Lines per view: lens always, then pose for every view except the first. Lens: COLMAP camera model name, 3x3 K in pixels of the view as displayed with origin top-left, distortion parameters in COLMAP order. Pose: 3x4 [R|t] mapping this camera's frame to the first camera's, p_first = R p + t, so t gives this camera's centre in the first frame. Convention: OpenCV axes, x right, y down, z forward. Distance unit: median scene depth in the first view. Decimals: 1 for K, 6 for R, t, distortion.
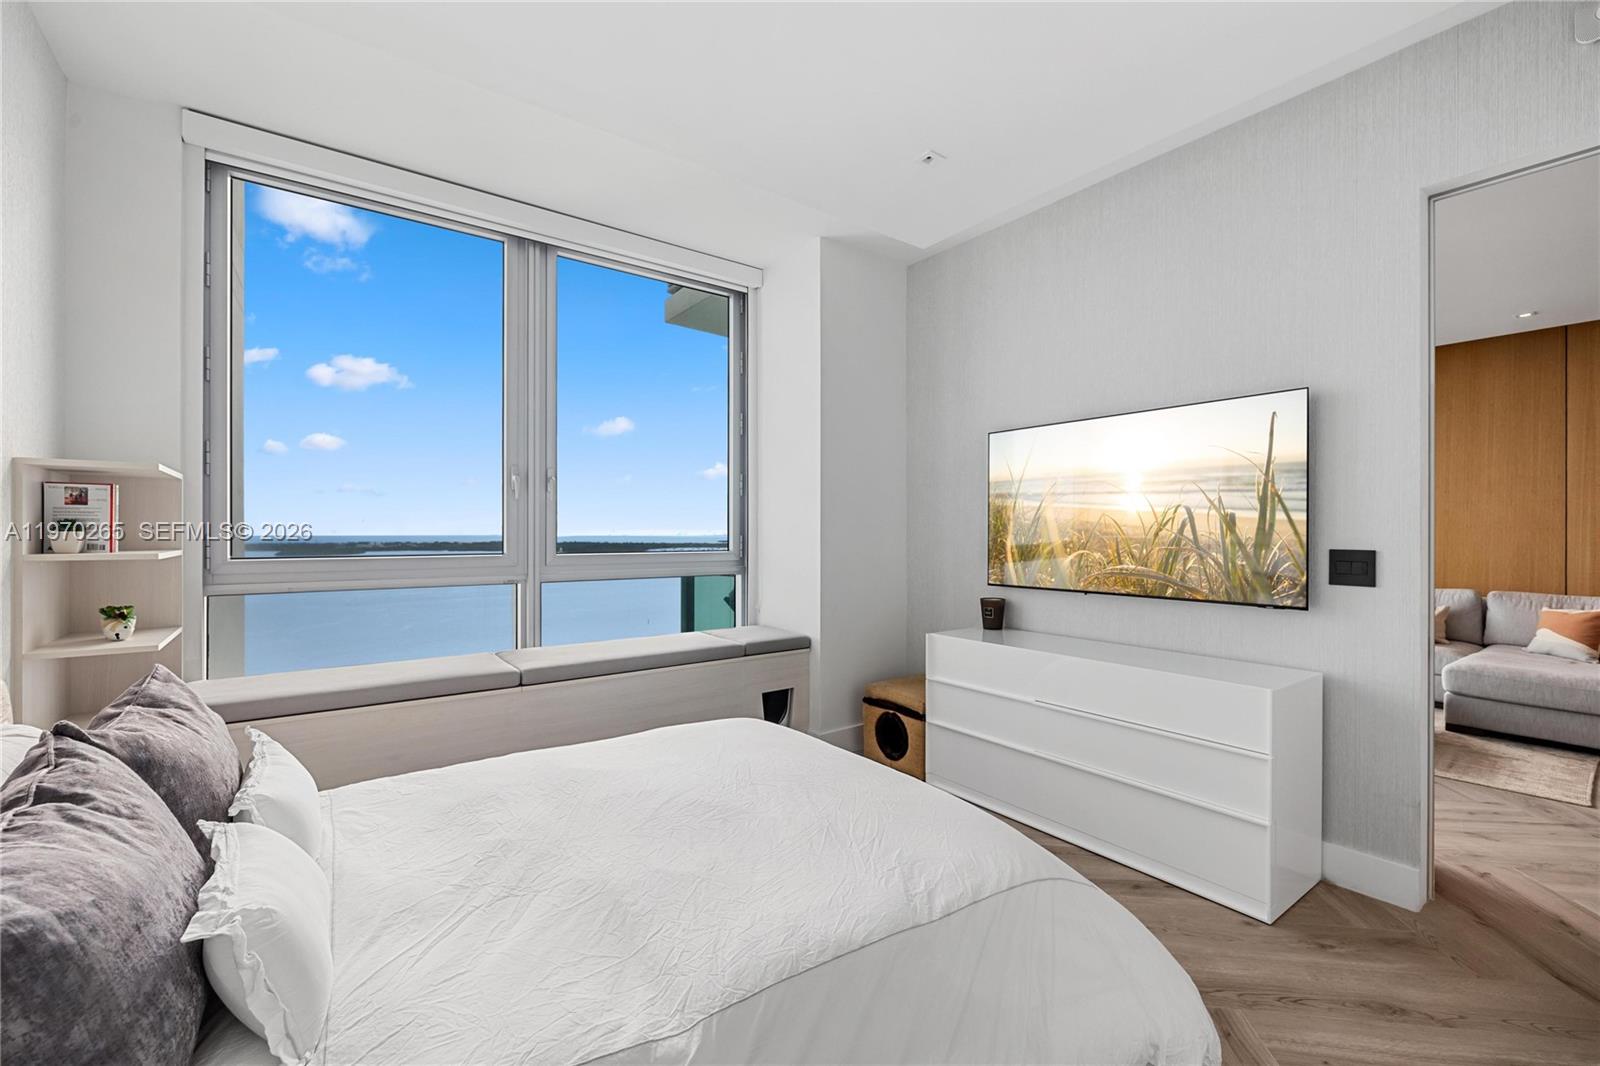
lens RADIAL K [[673.3, 0, 800.9], [0, 673.3, 530.8], [0, 0, 1]] dist [0.000459, -0.000045]
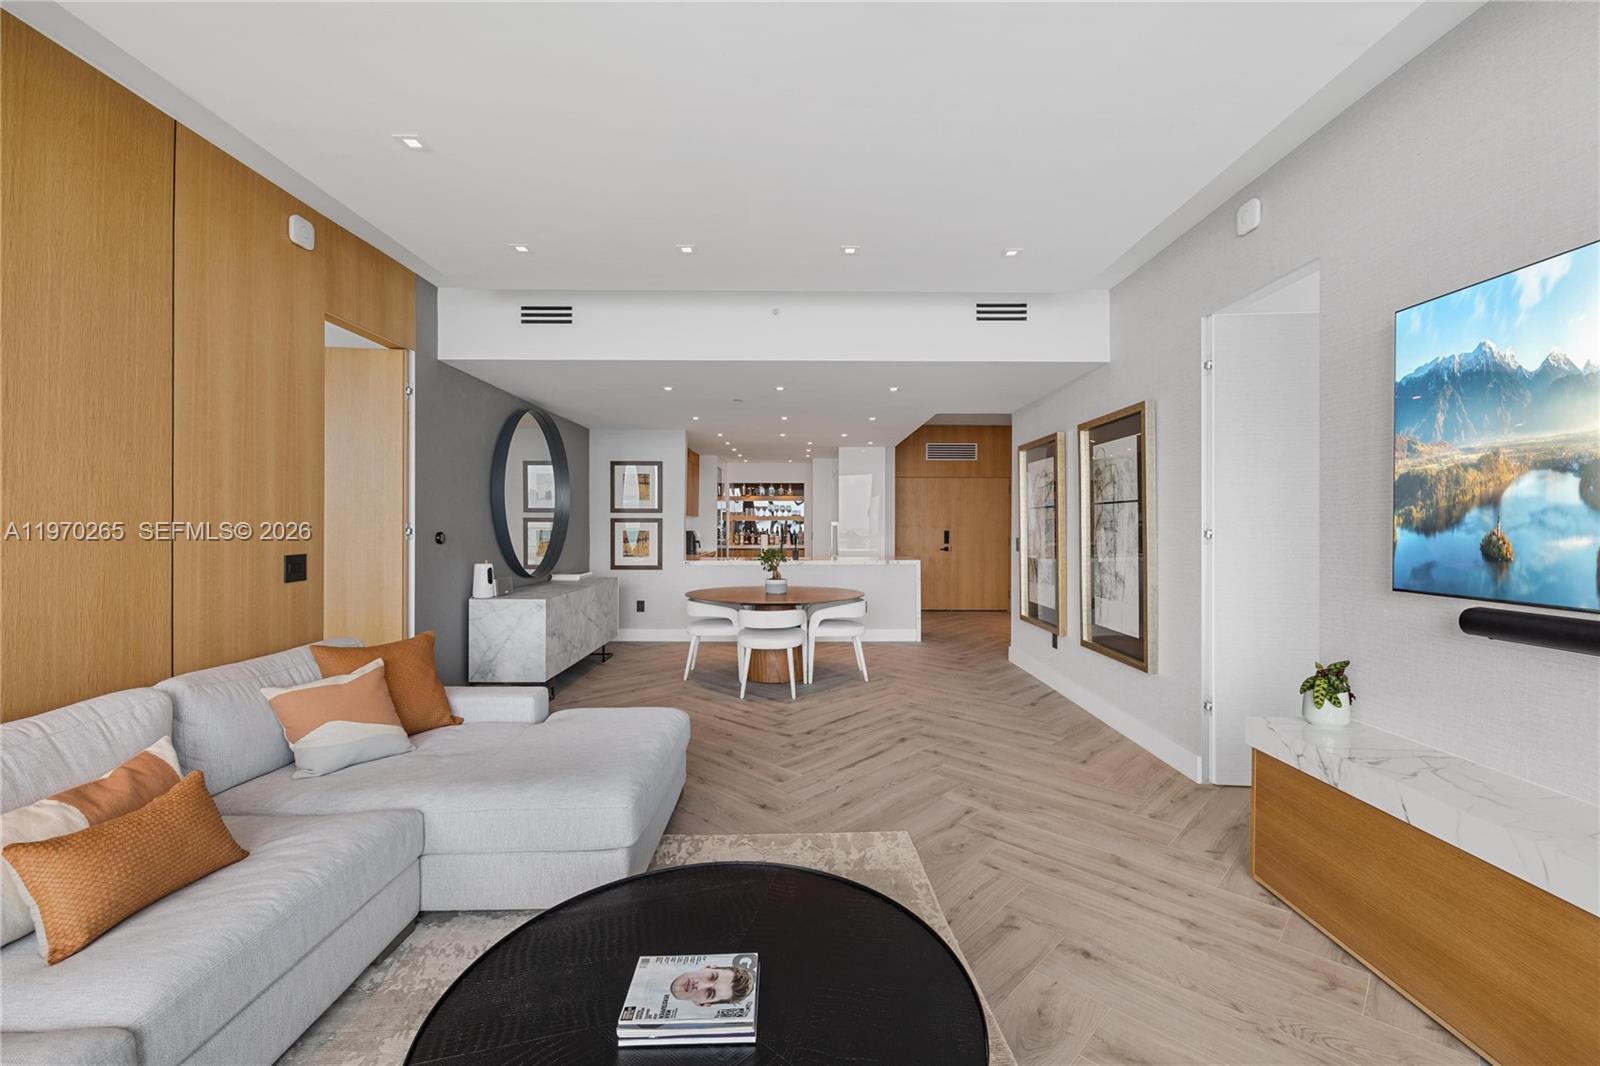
lens RADIAL K [[673.3, 0, 799.3], [0, 673.3, 529.5], [0, 0, 1]] dist [0.000459, -0.000045]
pose [[-0.811523, -0.000015, 0.584320, 0.780743], [0.003165, 0.999985, 0.004421, -0.013961], [-0.584311, 0.005437, -0.811511, 1.920585]]
